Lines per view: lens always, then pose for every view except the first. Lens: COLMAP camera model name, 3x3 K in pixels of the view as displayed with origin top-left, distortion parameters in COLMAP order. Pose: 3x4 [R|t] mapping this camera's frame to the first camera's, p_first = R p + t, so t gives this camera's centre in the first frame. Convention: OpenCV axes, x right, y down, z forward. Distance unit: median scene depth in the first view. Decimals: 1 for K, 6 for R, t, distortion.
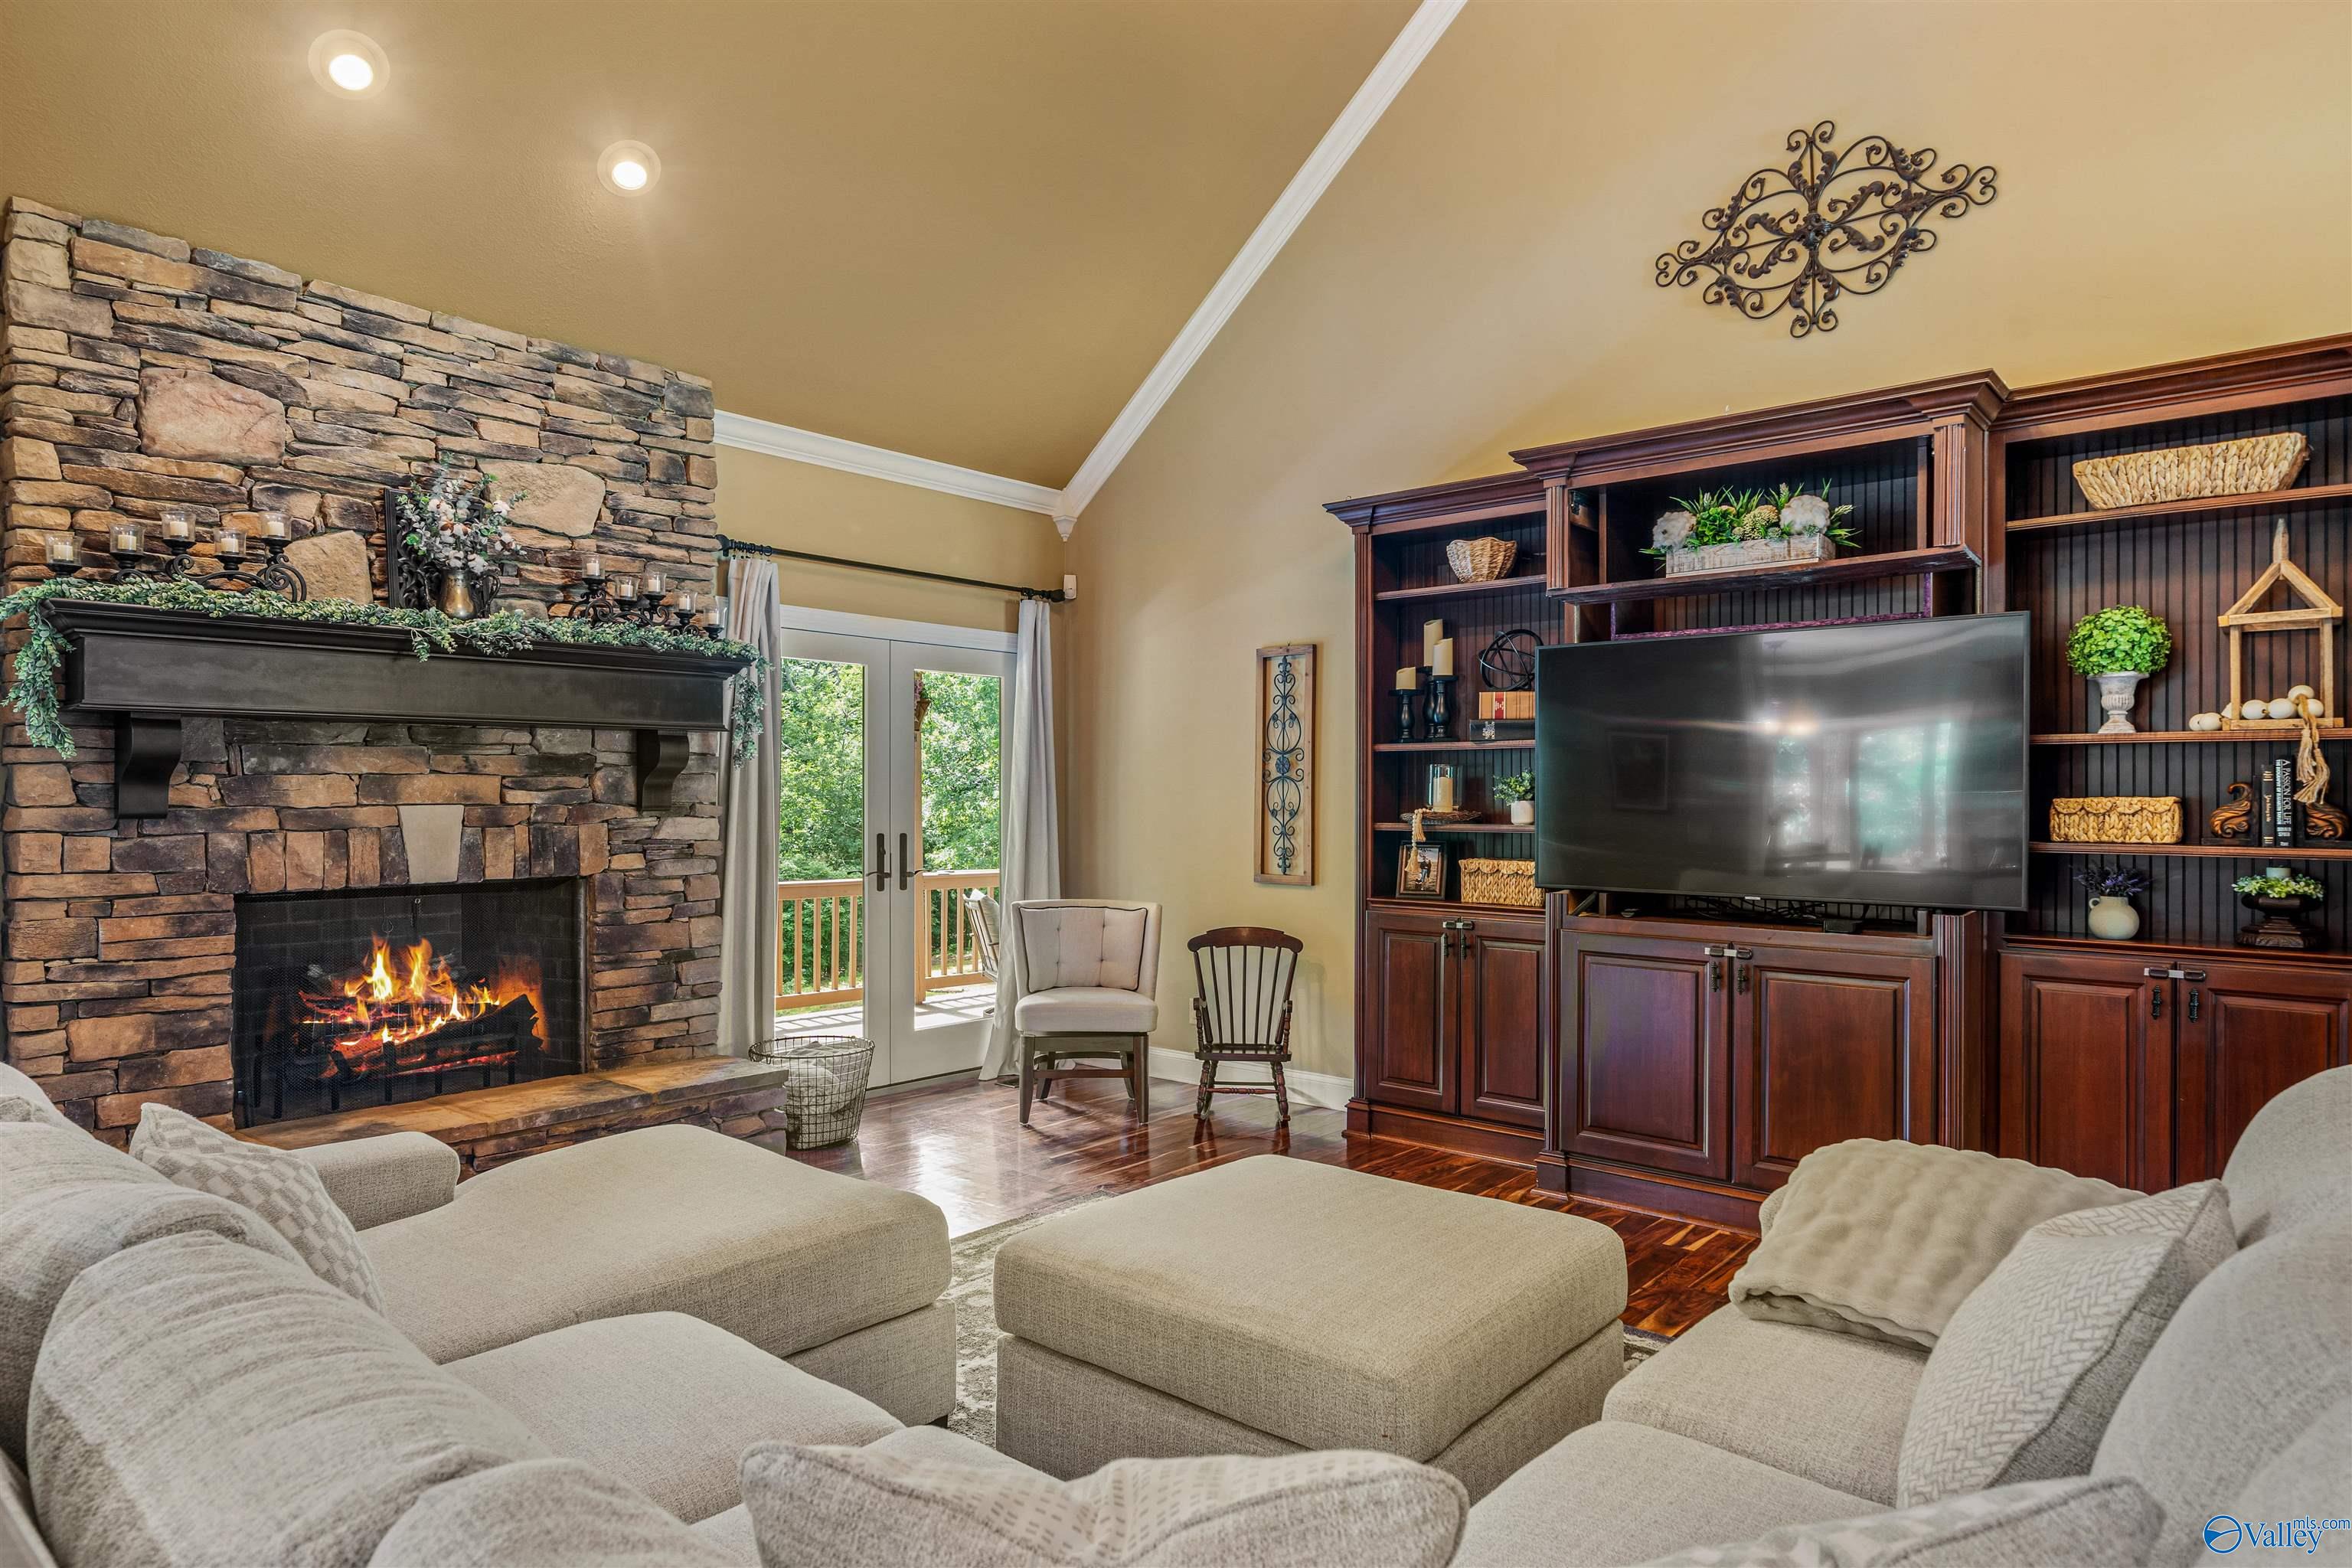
lens RADIAL K [[1393.6, 0, 1168.4], [0, 1393.6, 769.1], [0, 0, 1]] dist [0.003721, 0.000014]
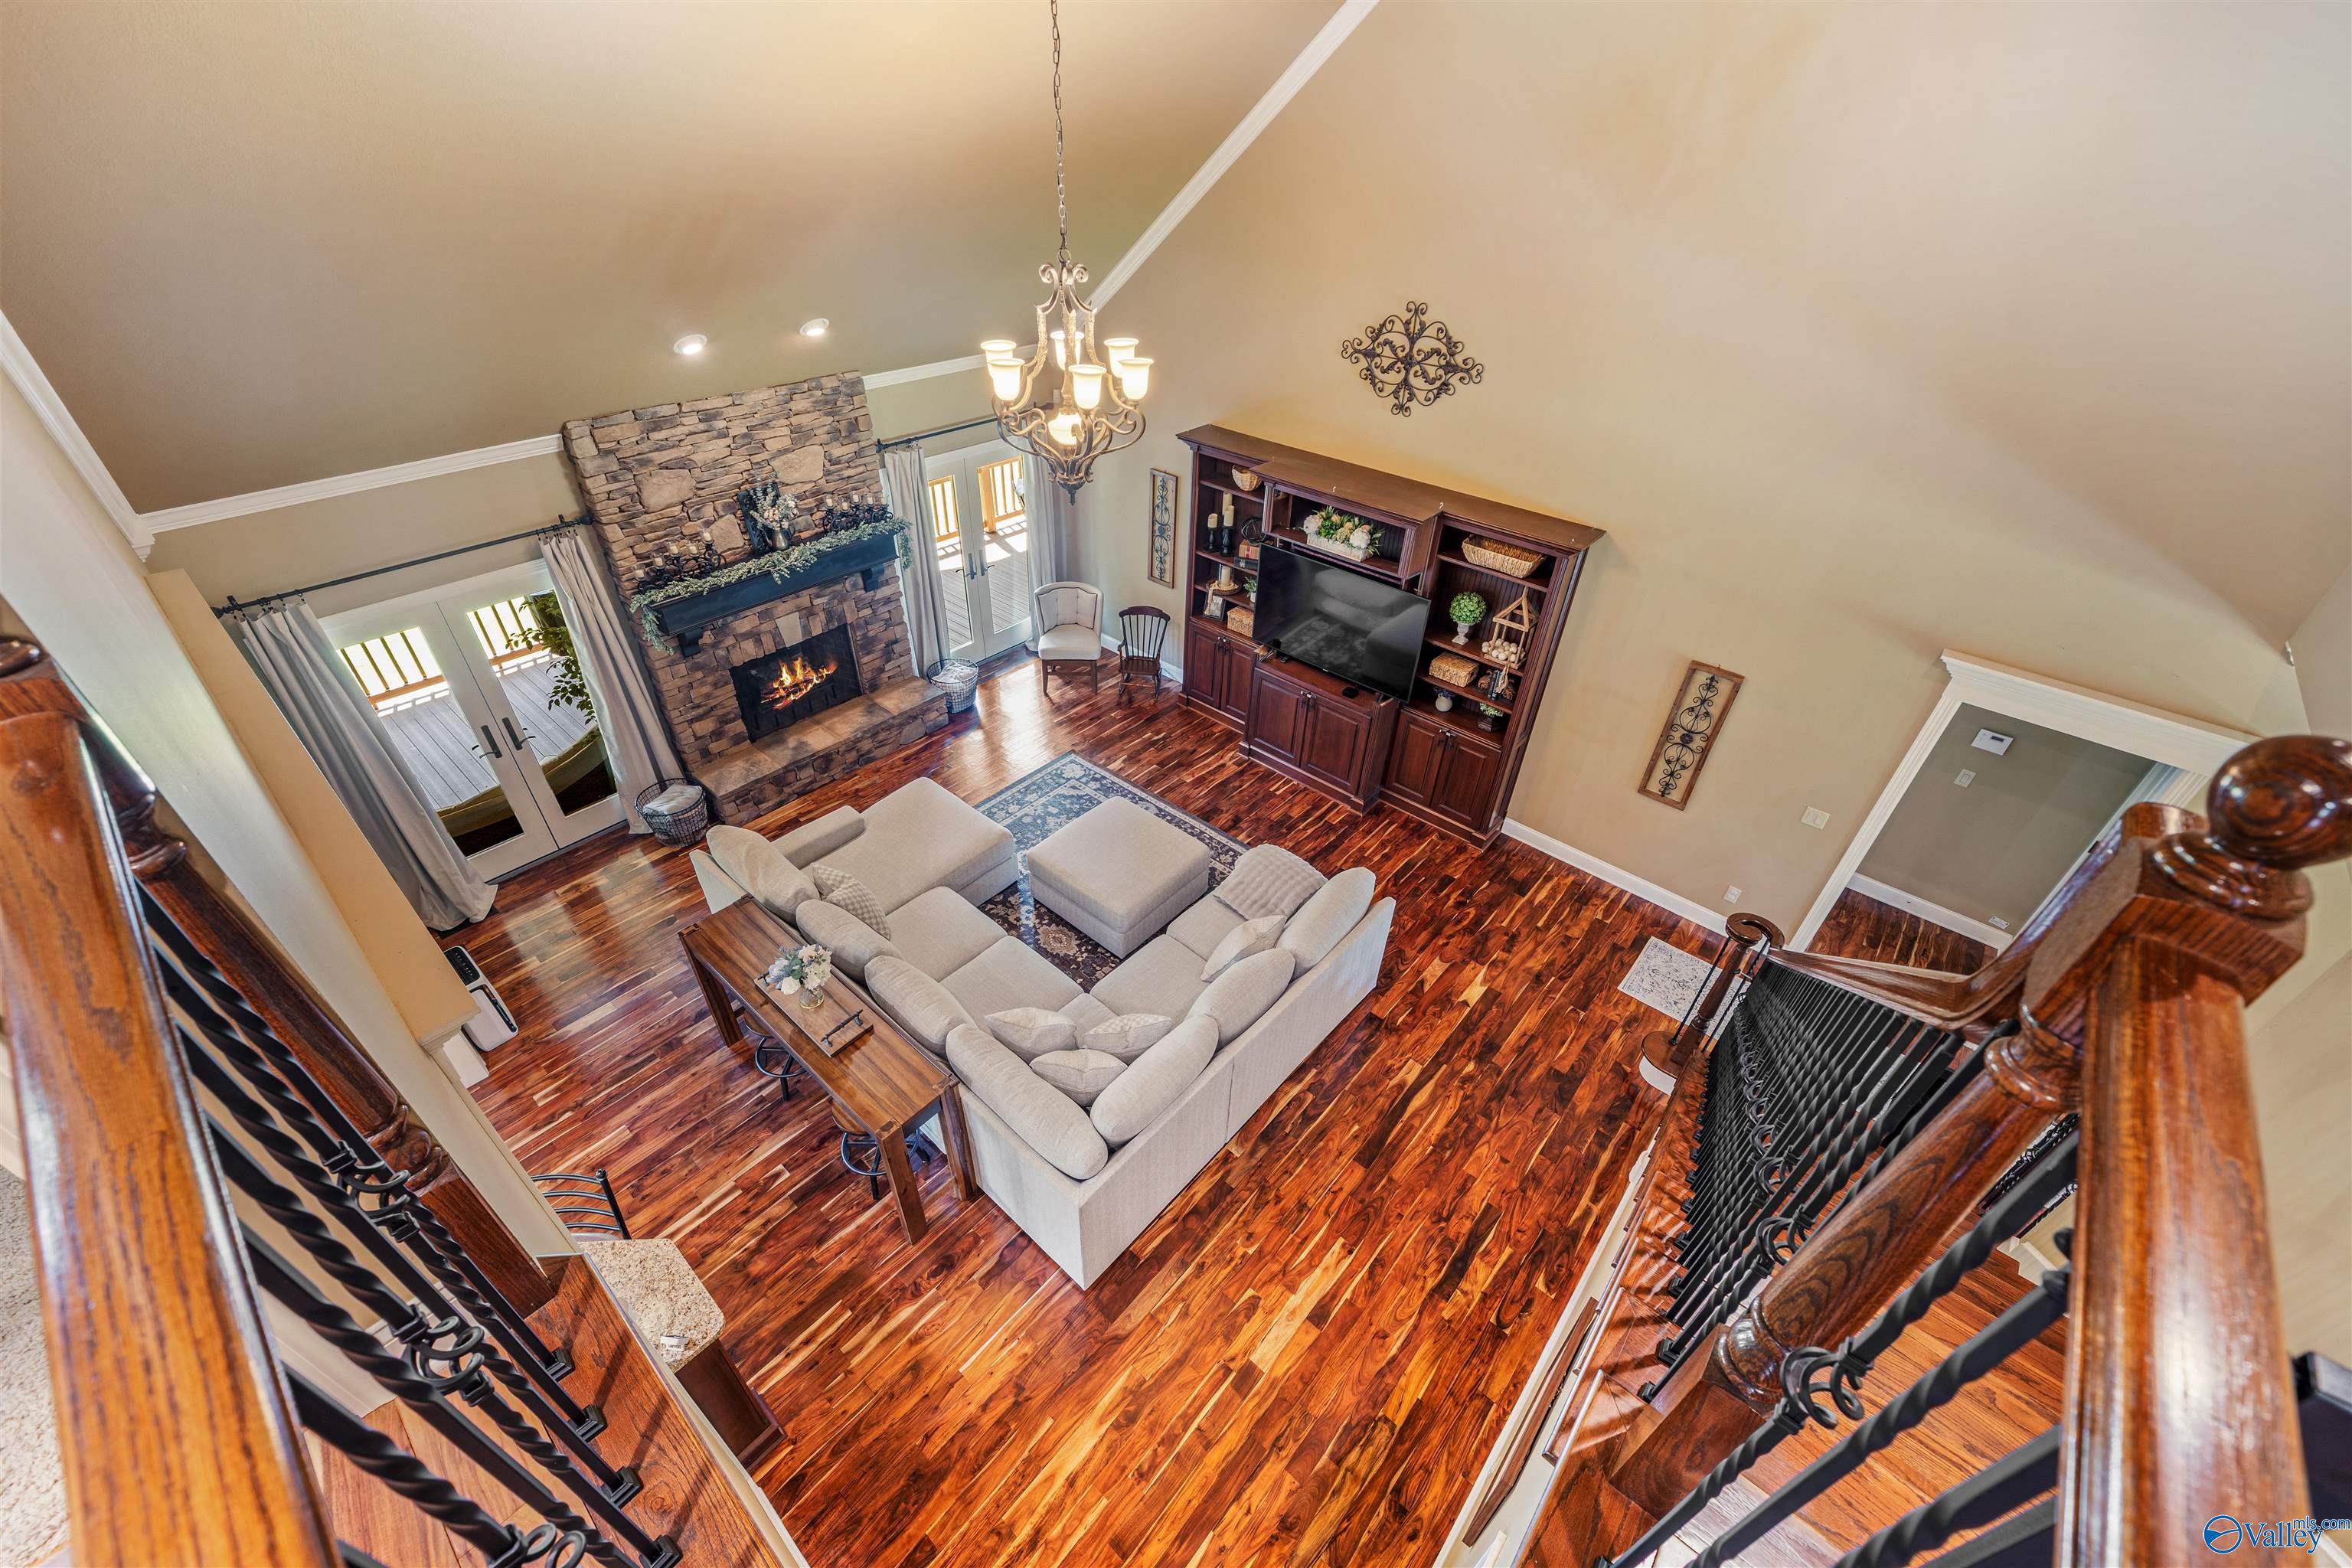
lens RADIAL K [[952.9, 0, 1162.9], [0, 952.9, 790.8], [0, 0, 1]] dist [0.003501, -0.000849]
pose [[0.999745, 0.022452, -0.002486, 0.123473], [-0.016363, 0.795653, 0.605532, -0.699800], [0.015573, -0.605336, 0.795817, -0.454019]]
